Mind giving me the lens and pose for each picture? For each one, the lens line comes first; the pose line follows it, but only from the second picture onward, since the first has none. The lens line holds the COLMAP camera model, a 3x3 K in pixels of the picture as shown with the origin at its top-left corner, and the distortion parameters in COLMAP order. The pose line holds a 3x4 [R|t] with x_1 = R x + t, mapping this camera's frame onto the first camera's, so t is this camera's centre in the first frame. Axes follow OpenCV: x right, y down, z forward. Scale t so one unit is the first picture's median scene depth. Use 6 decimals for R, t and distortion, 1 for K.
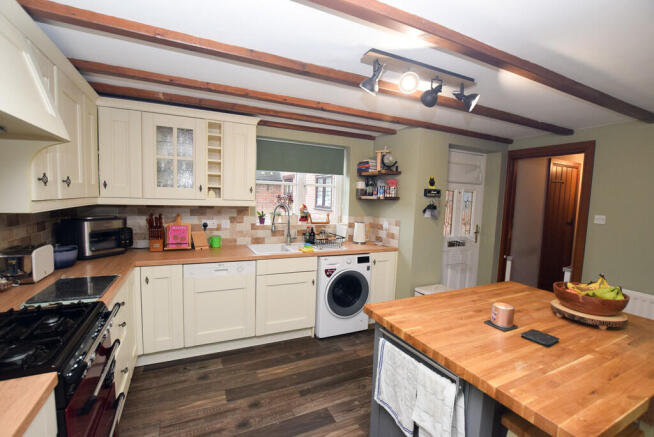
lens RADIAL K [[288.6, 0, 323.7], [0, 288.6, 221.6], [0, 0, 1]] dist [-0.022606, -0.000084]
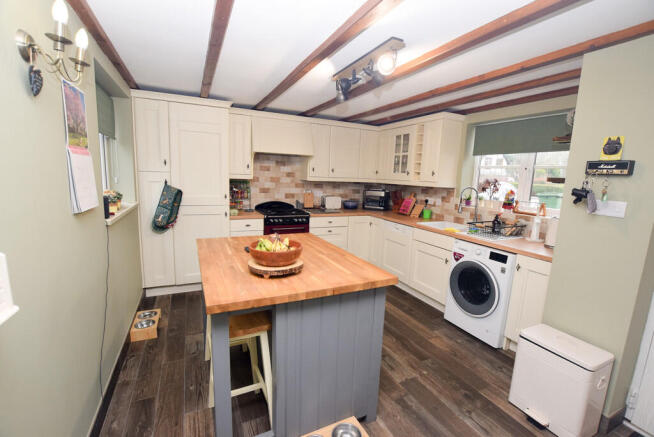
lens RADIAL K [[288.6, 0, 323.9], [0, 288.6, 219.1], [0, 0, 1]] dist [-0.022606, -0.000084]
pose [[-0.003380, 0.119672, -0.992808, 0.918522], [-0.121498, 0.985409, 0.119194, -0.007125], [0.992586, 0.121027, 0.011209, 0.509665]]
